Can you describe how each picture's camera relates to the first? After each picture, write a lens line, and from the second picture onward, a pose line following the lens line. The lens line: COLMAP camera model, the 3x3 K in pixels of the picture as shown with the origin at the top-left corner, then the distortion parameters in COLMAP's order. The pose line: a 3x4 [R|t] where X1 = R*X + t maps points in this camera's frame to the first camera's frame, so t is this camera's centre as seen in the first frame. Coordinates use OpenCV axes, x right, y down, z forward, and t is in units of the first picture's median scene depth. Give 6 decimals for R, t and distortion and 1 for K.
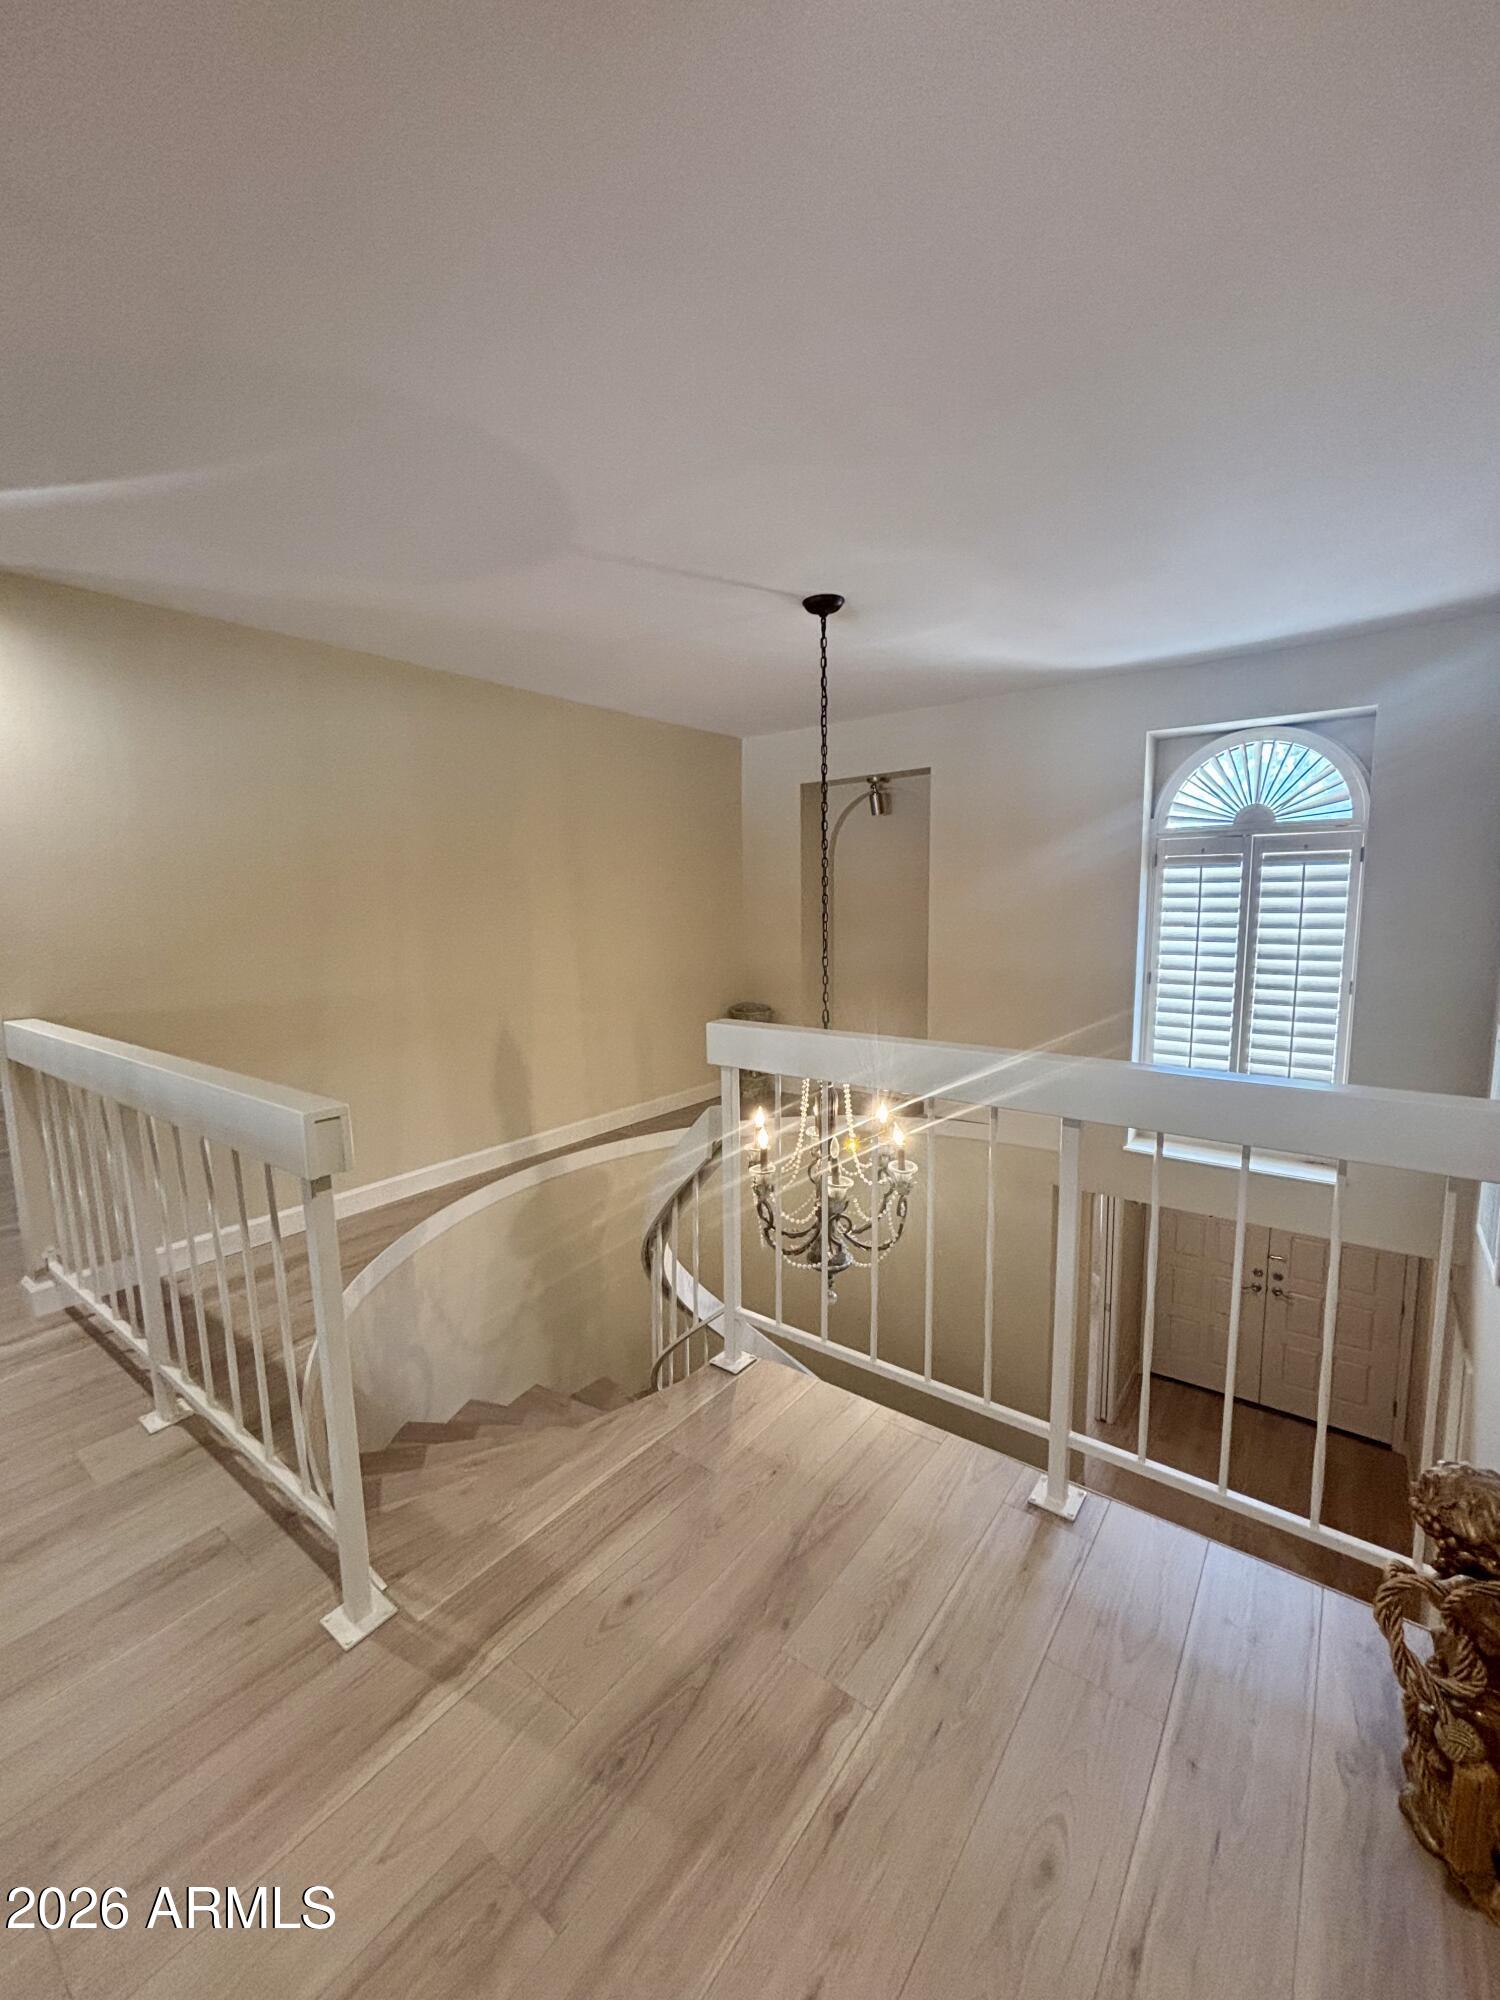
lens RADIAL K [[807.1, 0, 750.0], [0, 807.1, 1000.0], [0, 0, 1]] dist [0.000992, -0.000065]
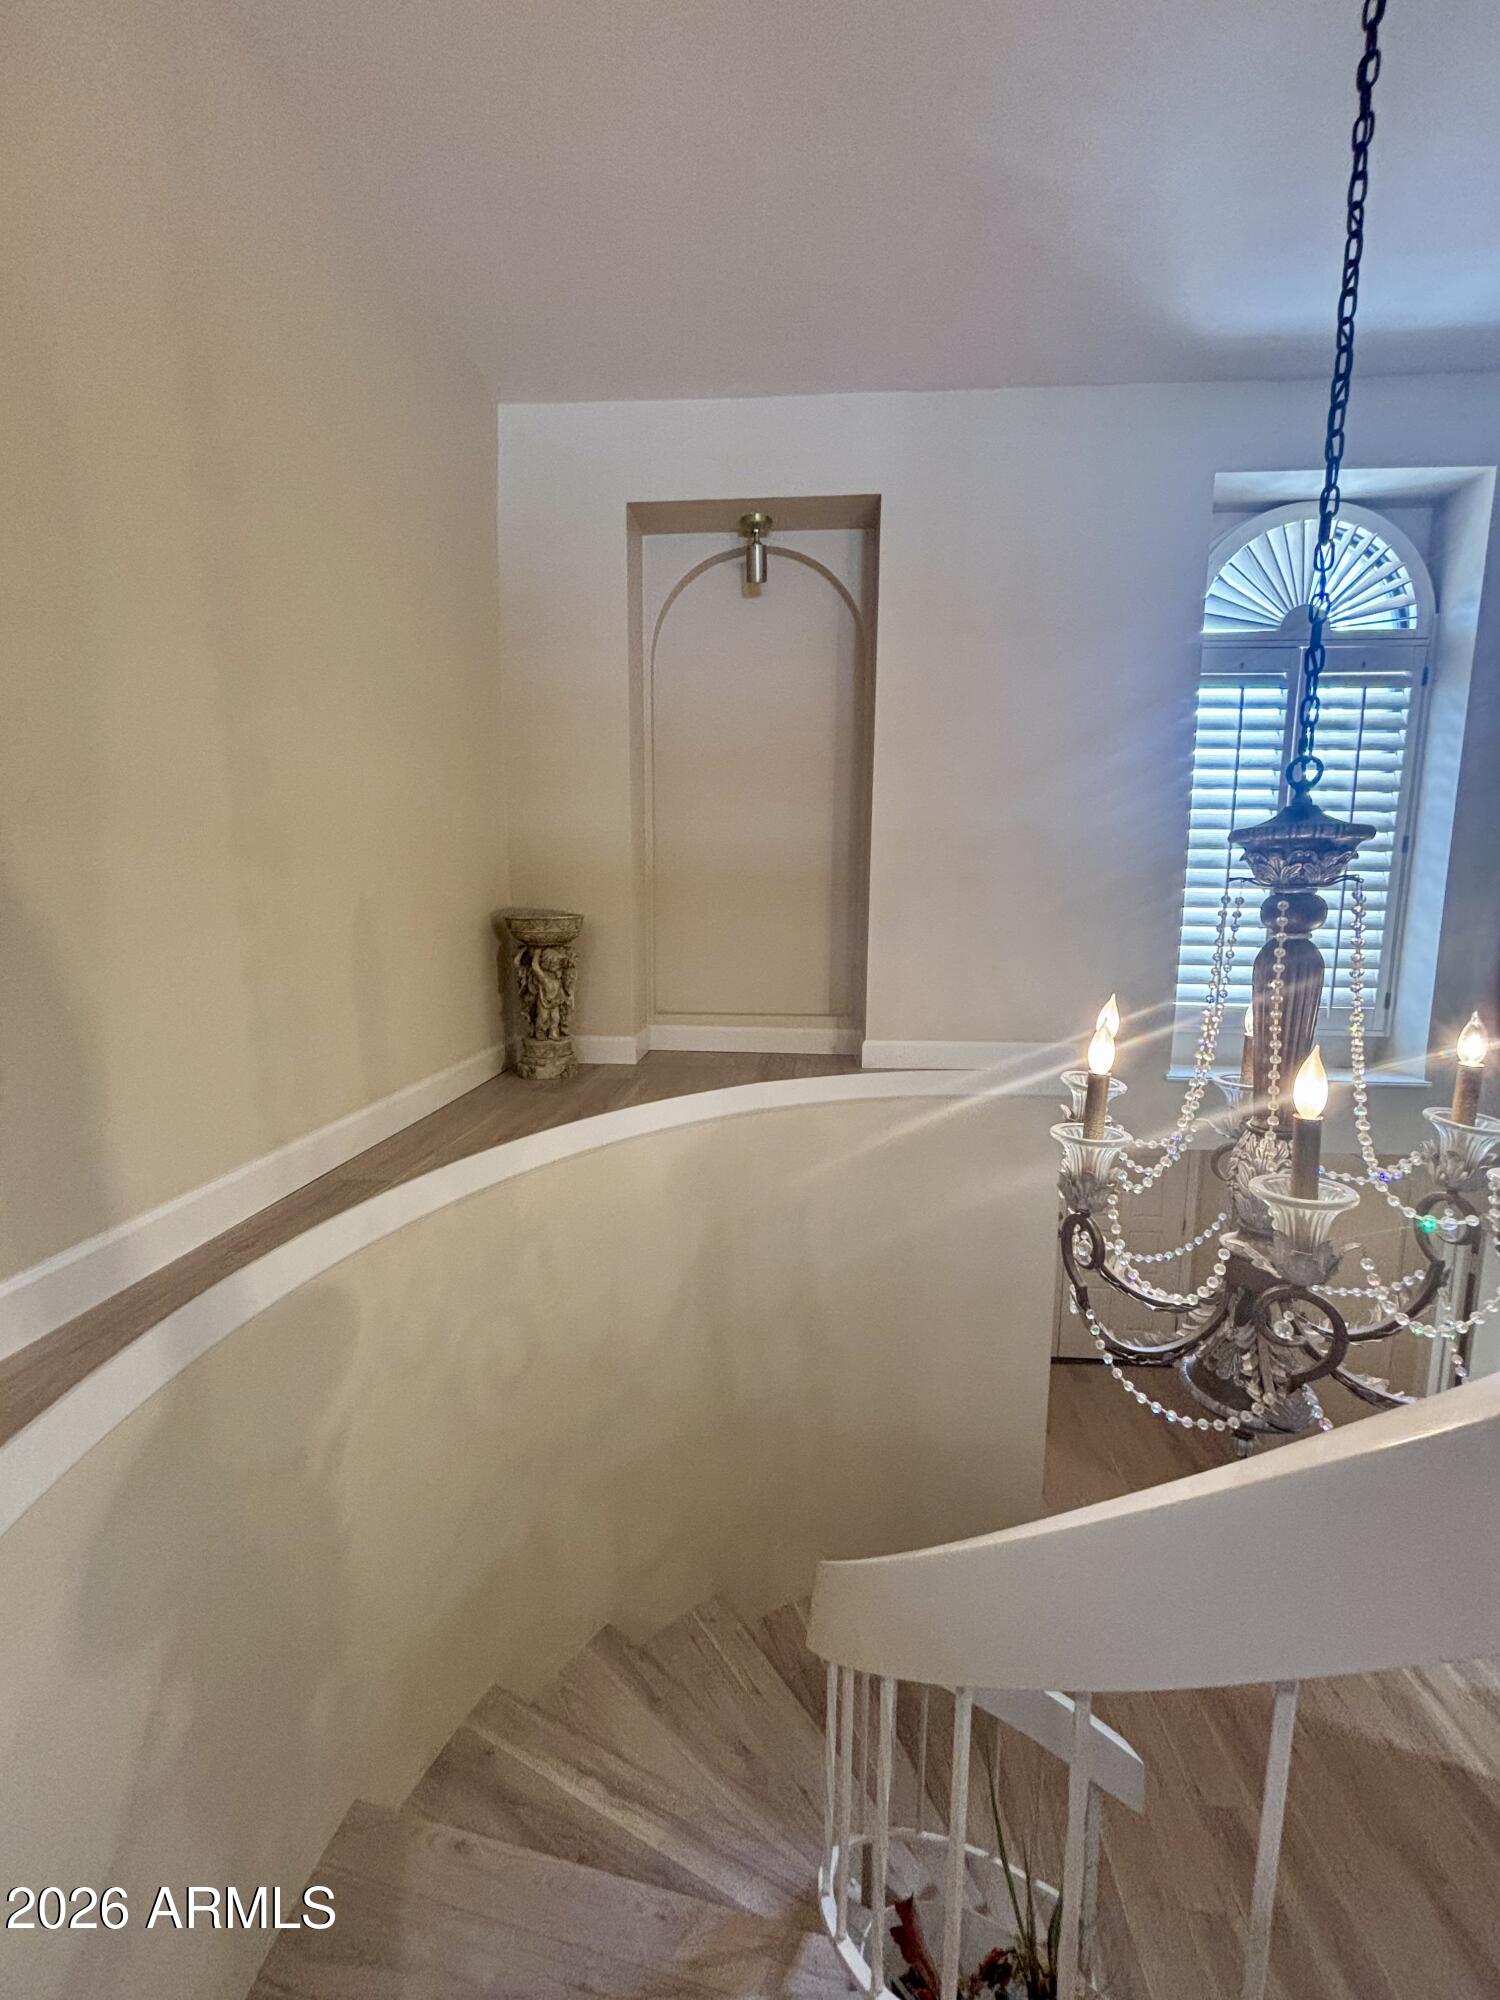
lens RADIAL K [[813.0, 0, 750.0], [0, 813.0, 1000.0], [0, 0, 1]] dist [-0.001327, 0.000246]
pose [[0.848157, -0.049699, 0.527409, -0.304029], [0.045047, 0.998750, 0.021672, 0.113400], [-0.527827, 0.005377, 0.849335, 0.823038]]
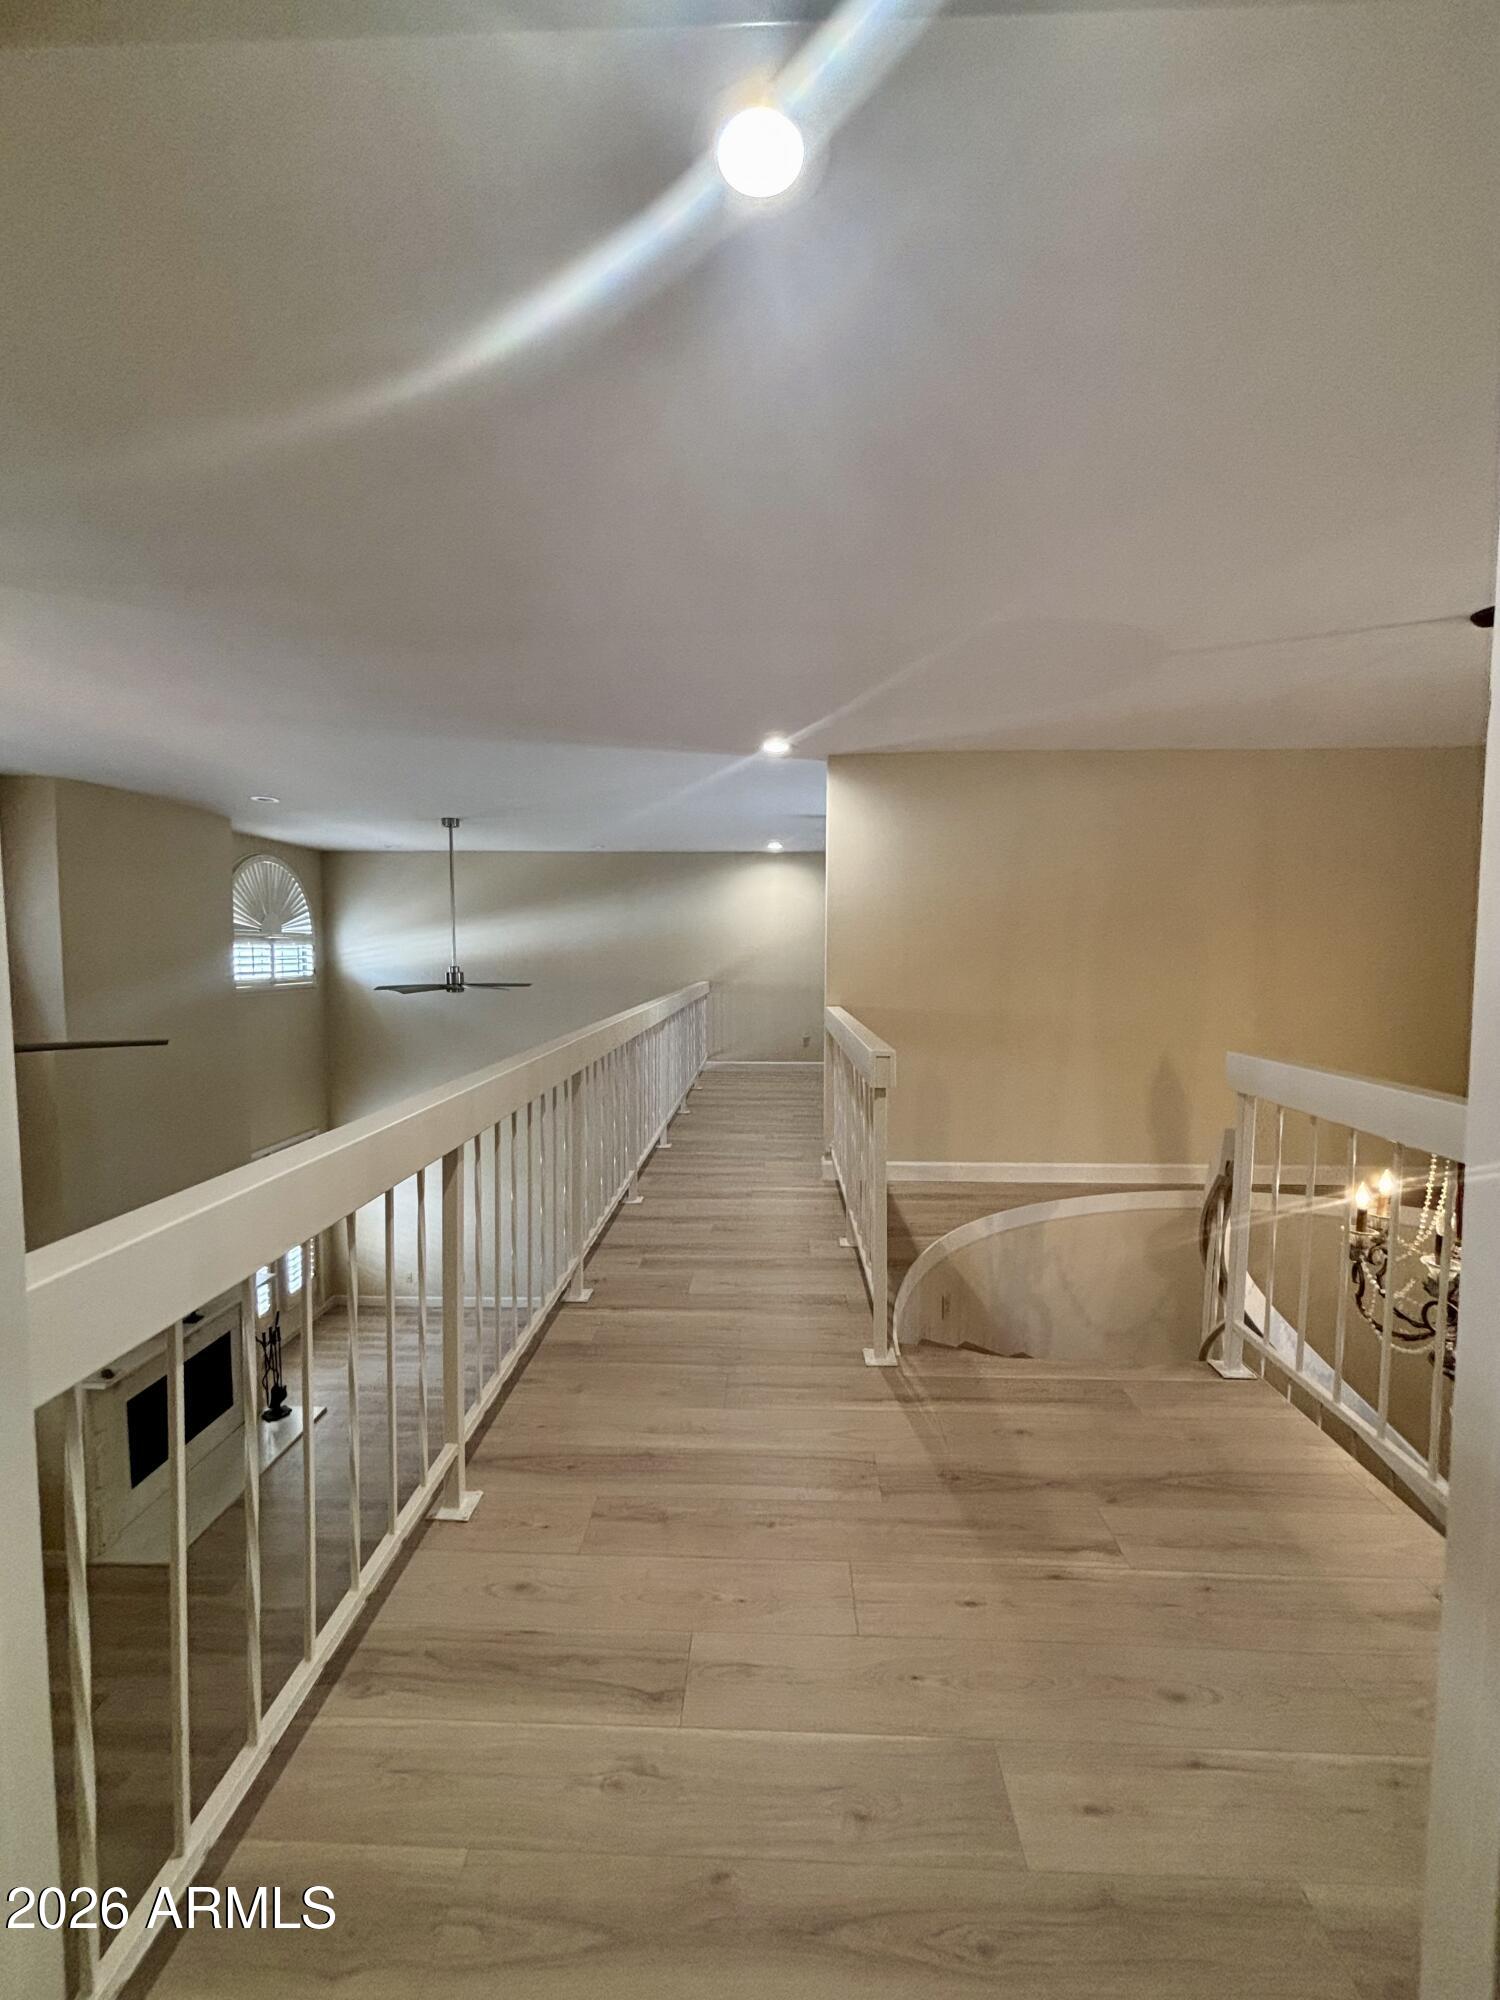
lens RADIAL K [[807.1, 0, 750.0], [0, 807.1, 1000.0], [0, 0, 1]] dist [0.000992, -0.000065]
pose [[0.579492, 0.068242, -0.812116, 0.329032], [-0.114653, 0.993404, 0.001664, 0.024125], [0.806873, 0.092147, 0.583493, -0.132640]]
